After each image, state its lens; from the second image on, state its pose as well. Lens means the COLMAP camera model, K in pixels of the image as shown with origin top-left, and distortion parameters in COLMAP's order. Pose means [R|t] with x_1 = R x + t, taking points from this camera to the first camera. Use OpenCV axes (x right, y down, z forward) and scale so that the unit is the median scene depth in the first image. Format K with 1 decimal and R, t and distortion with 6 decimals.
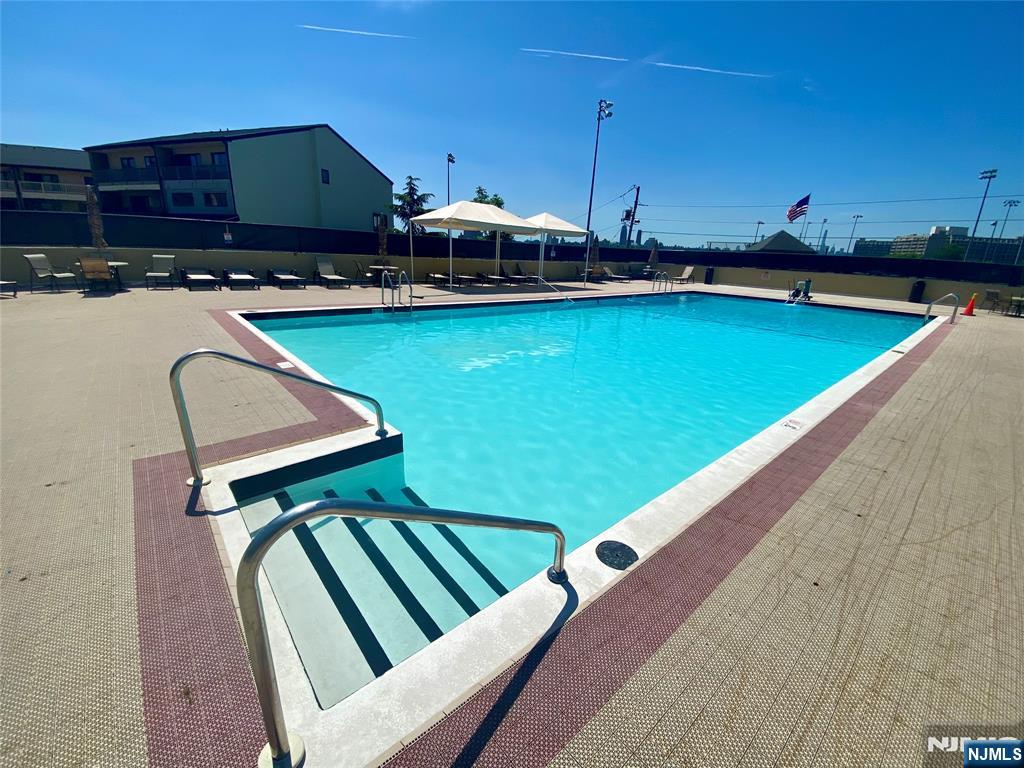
lens RADIAL K [[418.5, 0, 513.1], [0, 418.5, 381.2], [0, 0, 1]] dist [0.020588, -0.023329]
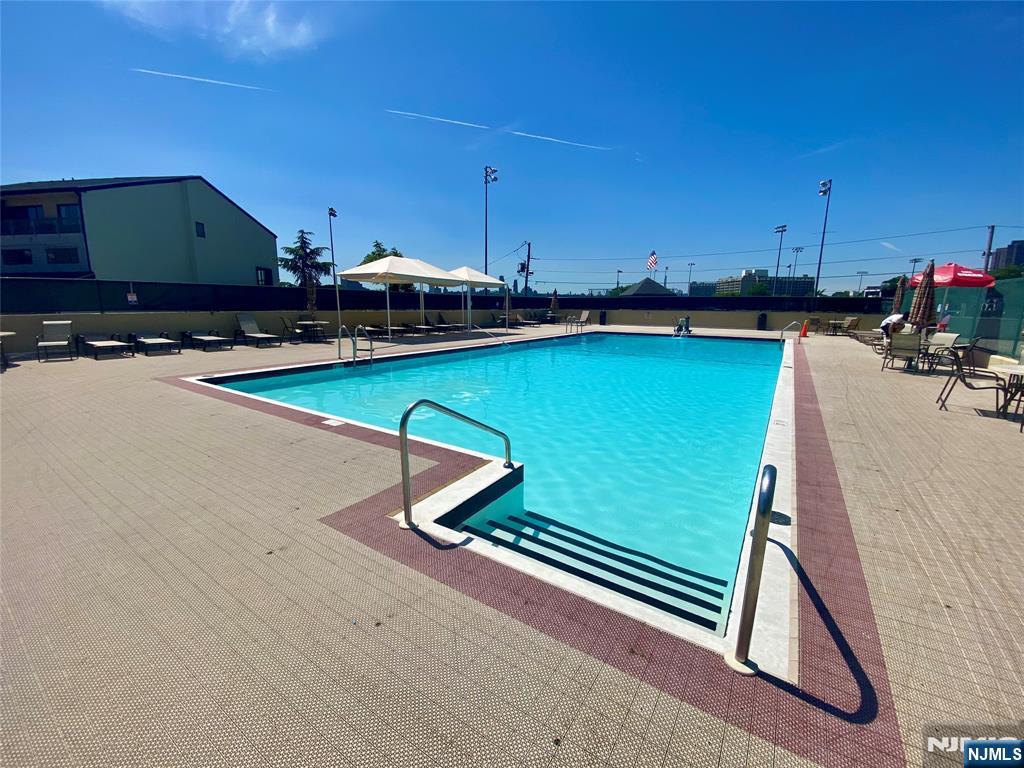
lens RADIAL K [[418.5, 0, 513.1], [0, 418.5, 381.2], [0, 0, 1]] dist [0.020588, -0.023329]
pose [[0.961807, -0.081715, 0.261246, -0.098834], [0.109703, 0.989473, -0.094386, 0.001373], [-0.250783, 0.119441, 0.960646, -0.016161]]
